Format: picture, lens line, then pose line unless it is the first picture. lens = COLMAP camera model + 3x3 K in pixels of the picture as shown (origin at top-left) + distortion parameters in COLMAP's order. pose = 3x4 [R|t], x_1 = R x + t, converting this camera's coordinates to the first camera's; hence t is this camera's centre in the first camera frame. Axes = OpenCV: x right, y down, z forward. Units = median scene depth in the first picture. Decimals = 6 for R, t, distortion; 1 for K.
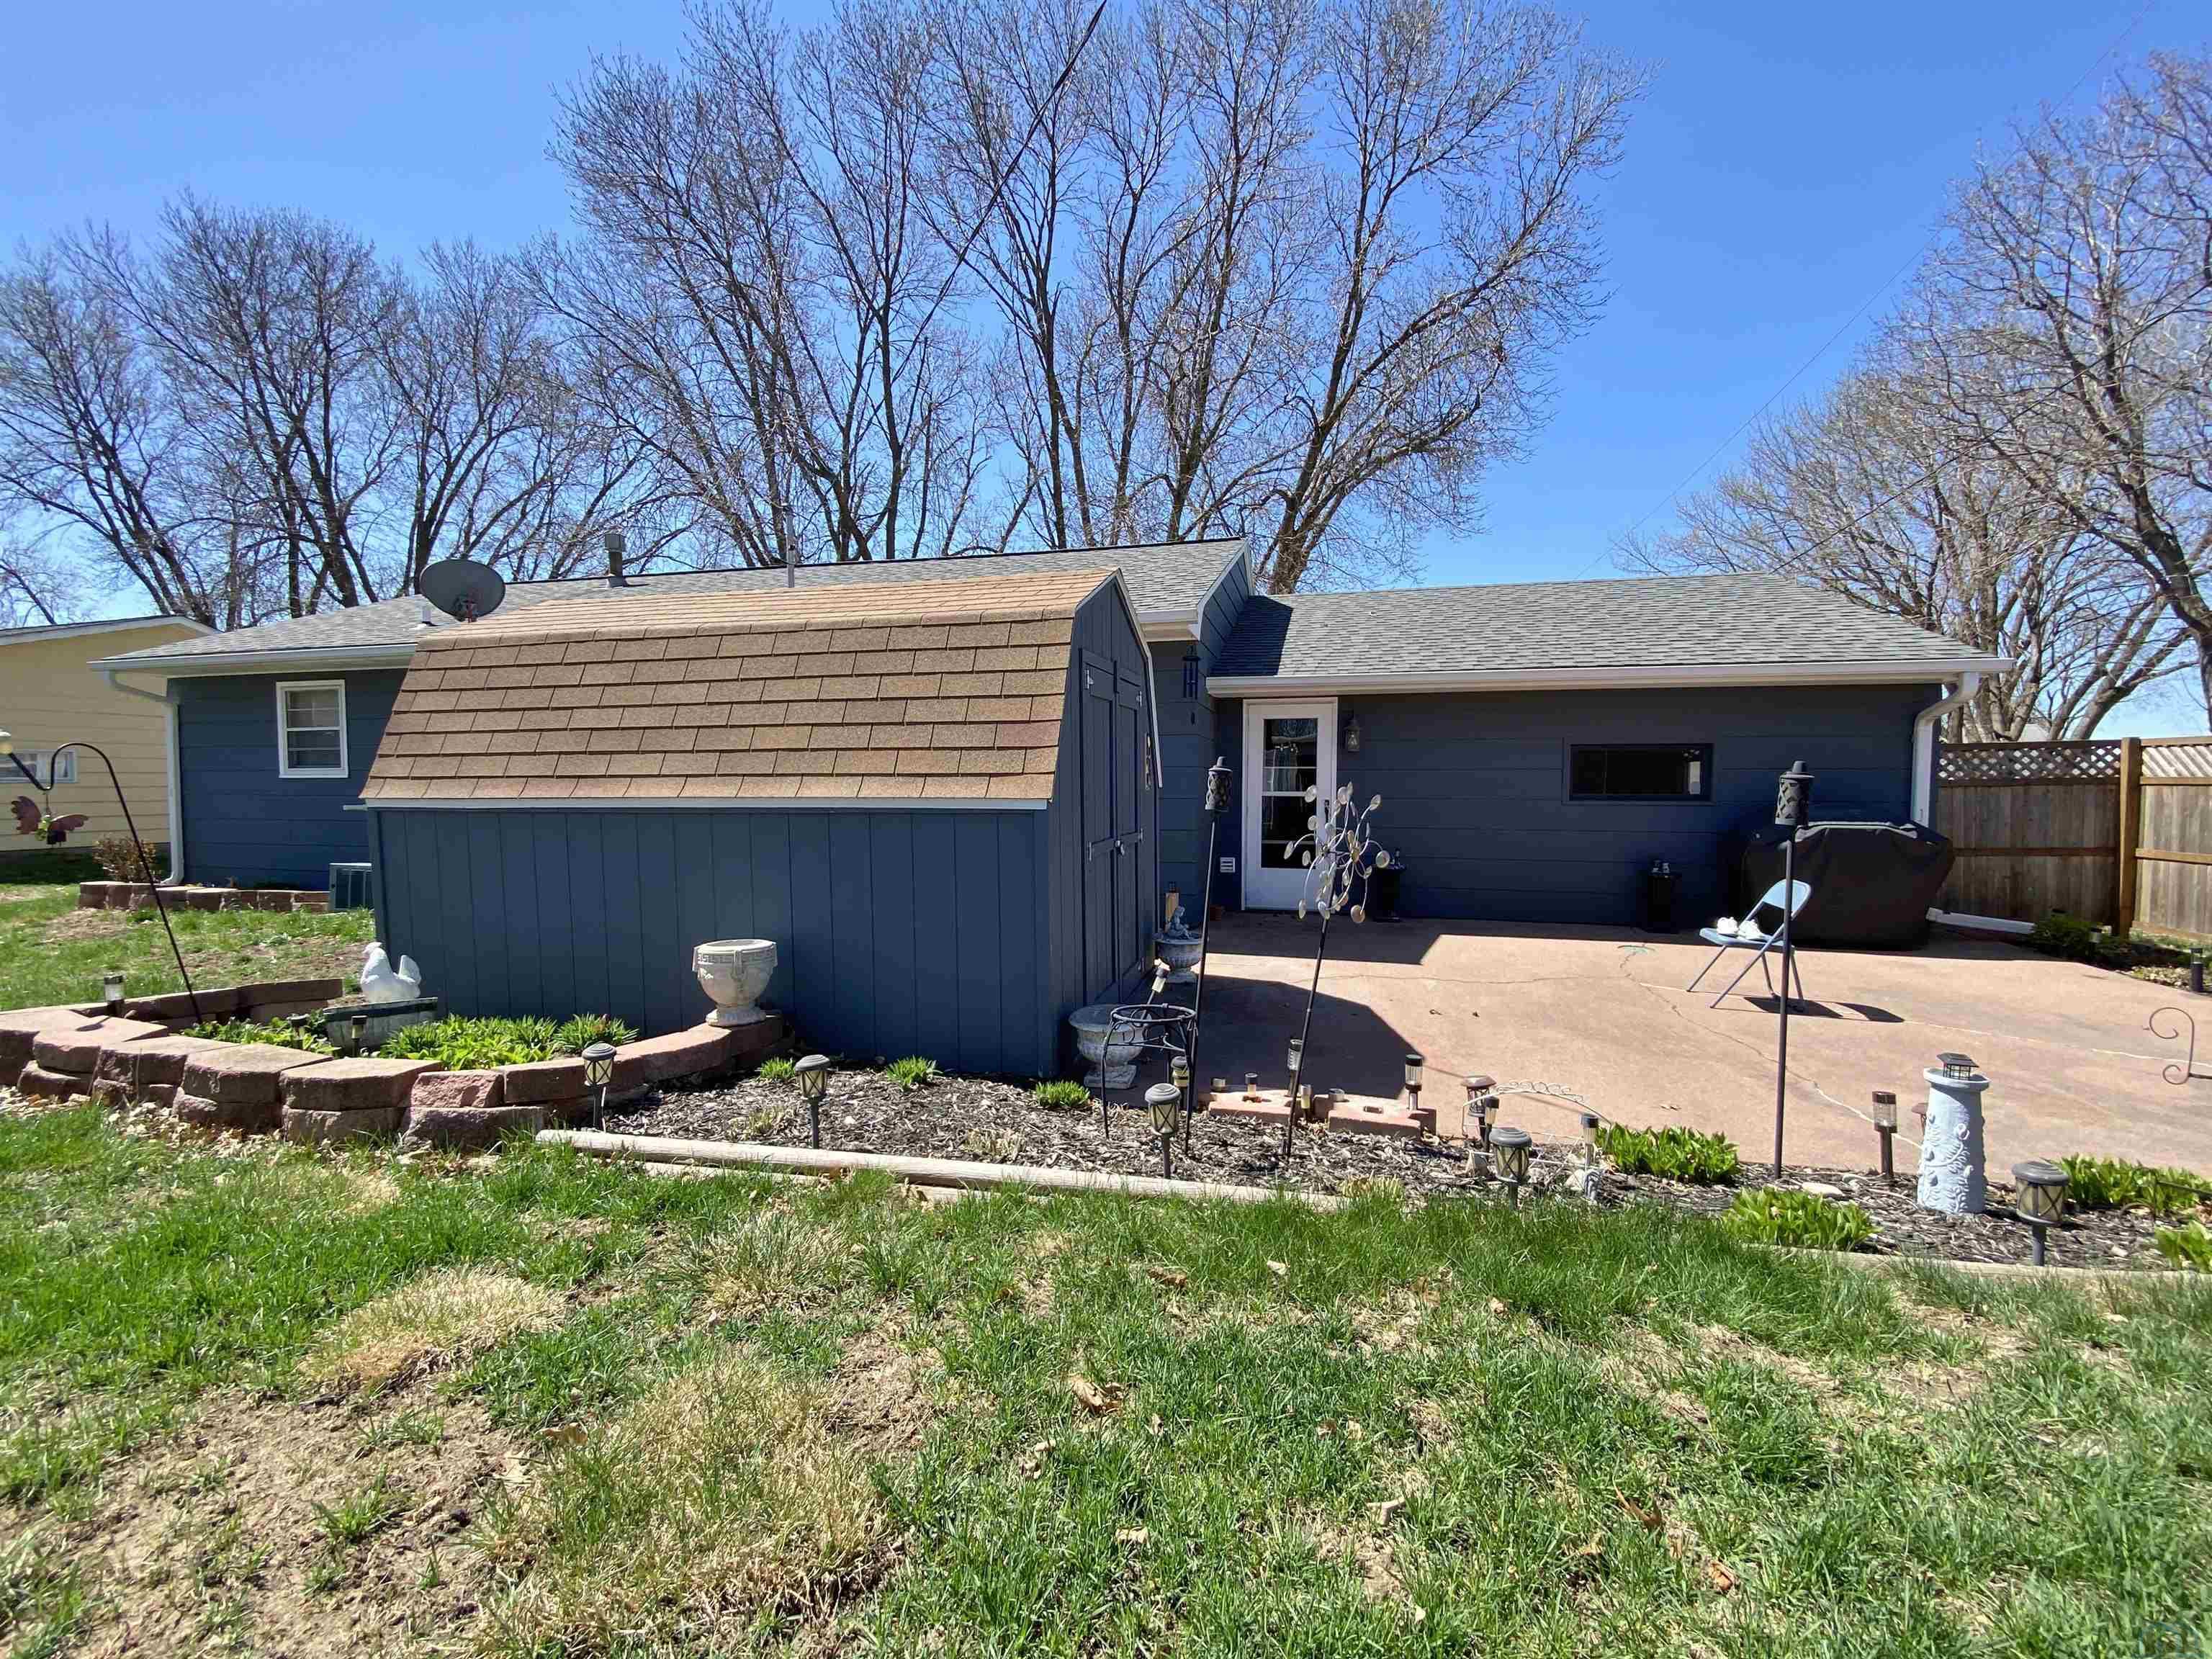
lens RADIAL K [[889.4, 0, 1114.7], [0, 889.4, 835.7], [0, 0, 1]] dist [0.000451, -0.000312]
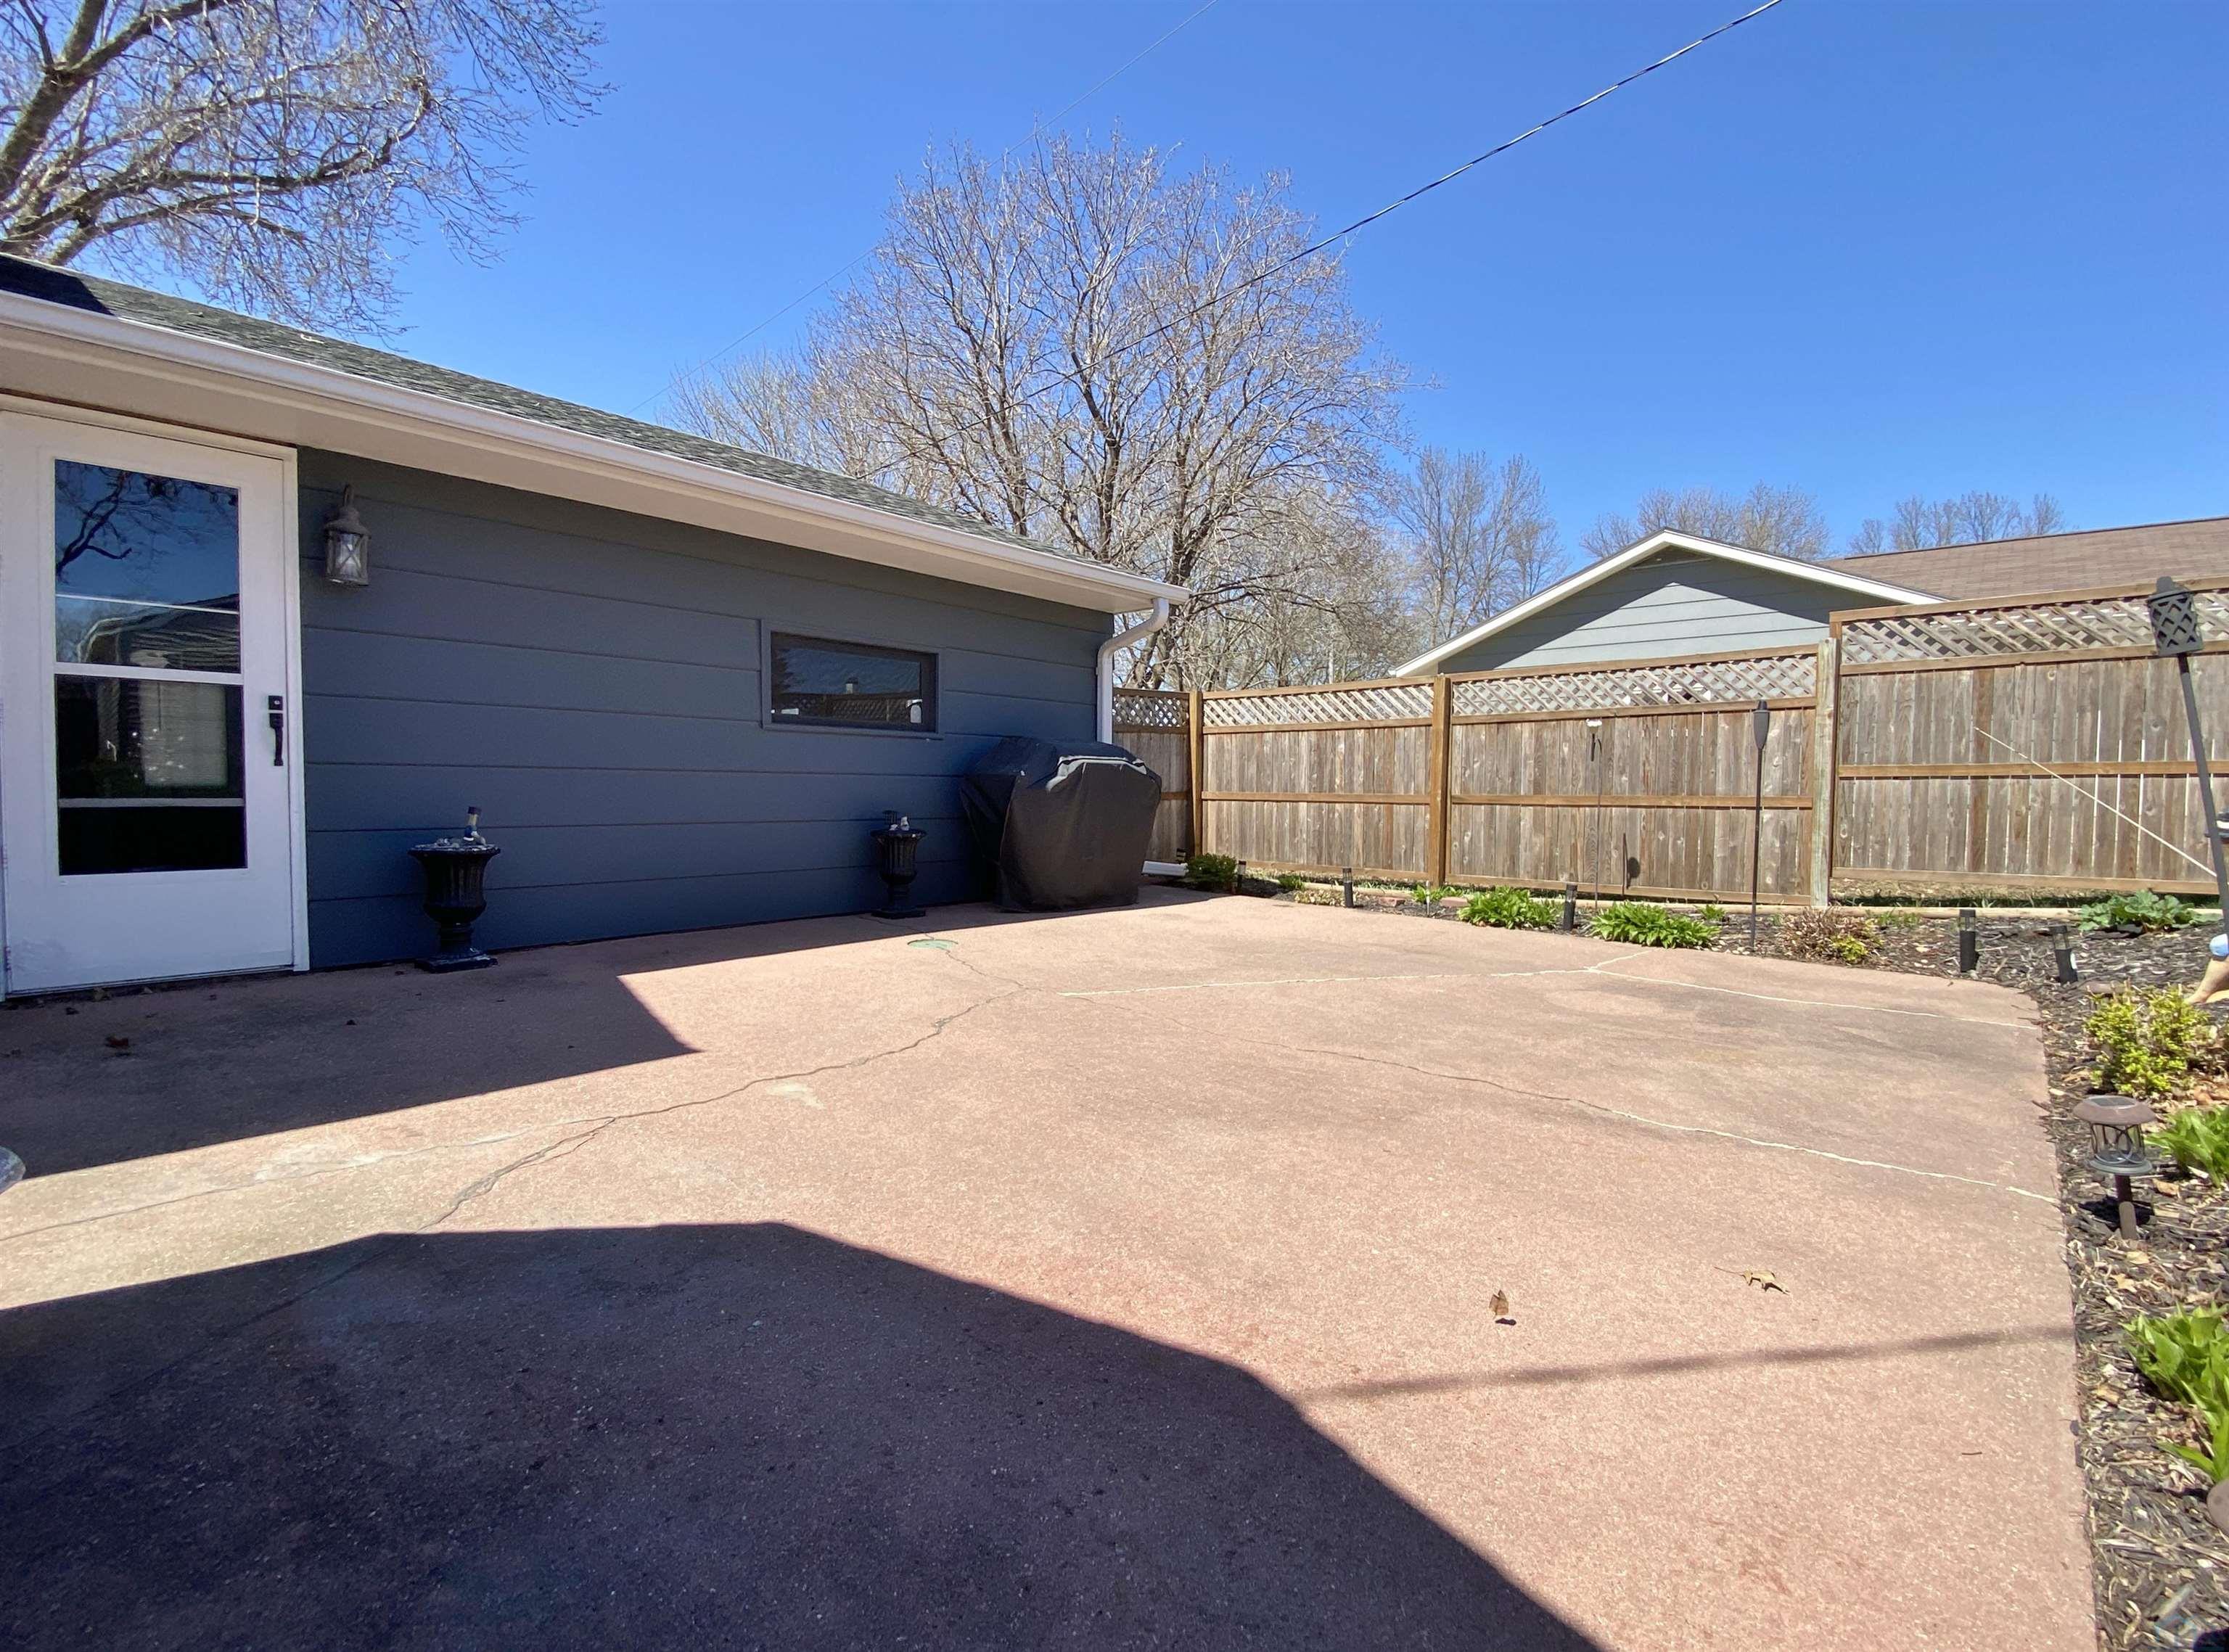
lens RADIAL K [[988.3, 0, 1114.5], [0, 988.3, 826.0], [0, 0, 1]] dist [-0.000226, -0.000025]
pose [[0.488537, -0.026439, 0.872143, 0.021520], [0.026199, 0.999535, 0.015625, 0.035567], [-0.872150, 0.015216, 0.489002, 0.494303]]
